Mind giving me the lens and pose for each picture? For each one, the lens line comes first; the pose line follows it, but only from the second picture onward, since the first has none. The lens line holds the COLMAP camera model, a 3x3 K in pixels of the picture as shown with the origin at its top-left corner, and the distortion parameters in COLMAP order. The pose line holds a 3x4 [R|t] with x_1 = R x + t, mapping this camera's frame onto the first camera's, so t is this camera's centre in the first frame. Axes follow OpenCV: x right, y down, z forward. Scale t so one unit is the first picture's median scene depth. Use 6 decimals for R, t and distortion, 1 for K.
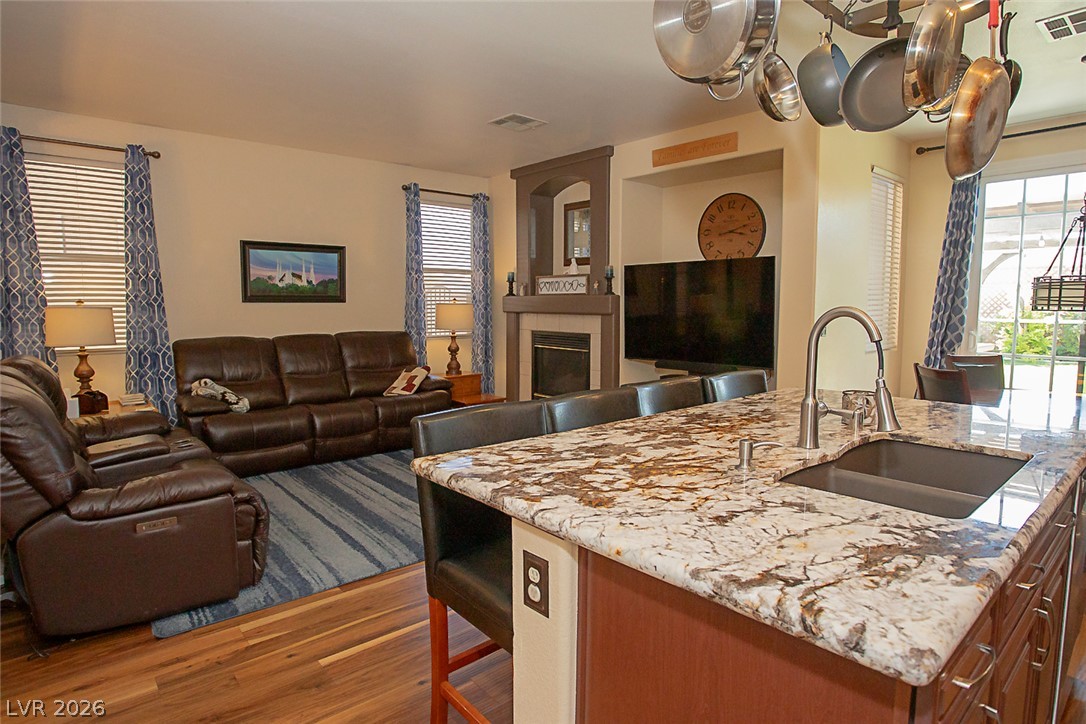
lens RADIAL K [[617.5, 0, 543.0], [0, 617.5, 362.0], [0, 0, 1]] dist [-0.095077, 0.051137]
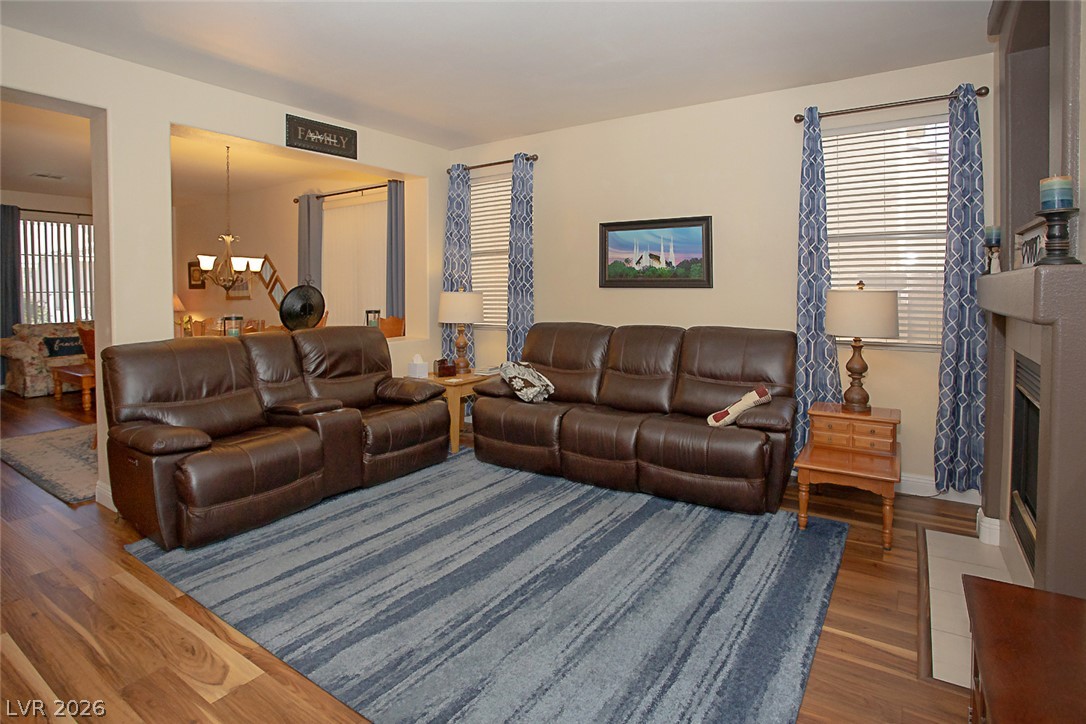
lens RADIAL K [[554.9, 0, 536.4], [0, 554.9, 292.2], [0, 0, 1]] dist [-0.047723, 0.001844]
pose [[0.270981, 0.004497, -0.962574, 0.362075], [-0.086003, 0.996103, -0.019557, -0.073841], [0.958735, 0.088084, 0.270312, 0.747822]]
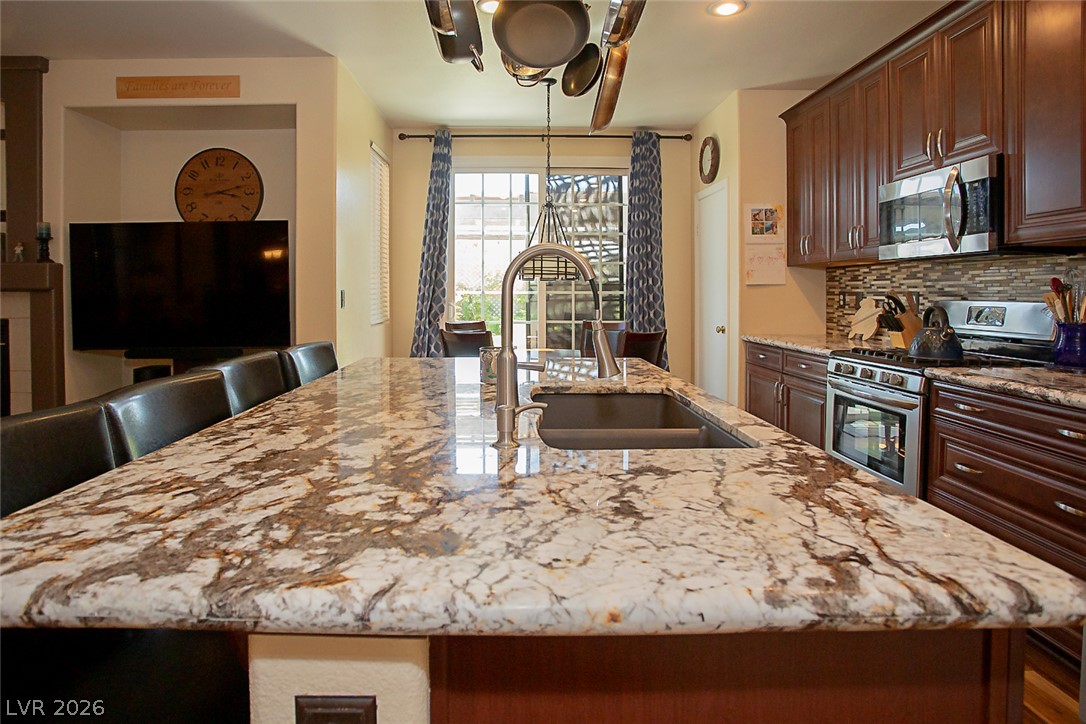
lens RADIAL K [[617.3, 0, 524.1], [0, 617.3, 303.1], [0, 0, 1]] dist [-0.068569, 0.027212]
pose [[0.644074, -0.012833, 0.764856, -0.073519], [0.073540, 0.996267, -0.045211, 0.011392], [-0.761421, 0.085366, 0.642613, 0.150880]]
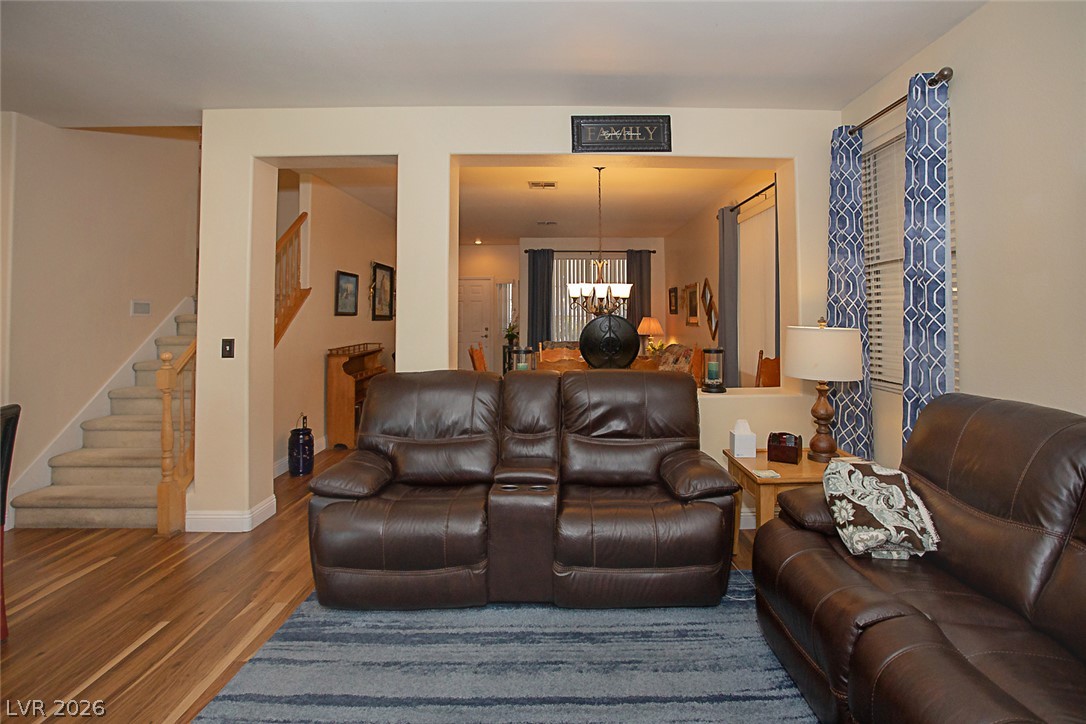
lens RADIAL K [[545.6, 0, 580.6], [0, 545.6, 288.5], [0, 0, 1]] dist [-0.043112, 0.000899]
pose [[-0.611495, -0.037133, -0.790376, -0.013856], [-0.078395, 0.996827, 0.013820, -0.114577], [0.787355, 0.070412, -0.612466, 1.058292]]
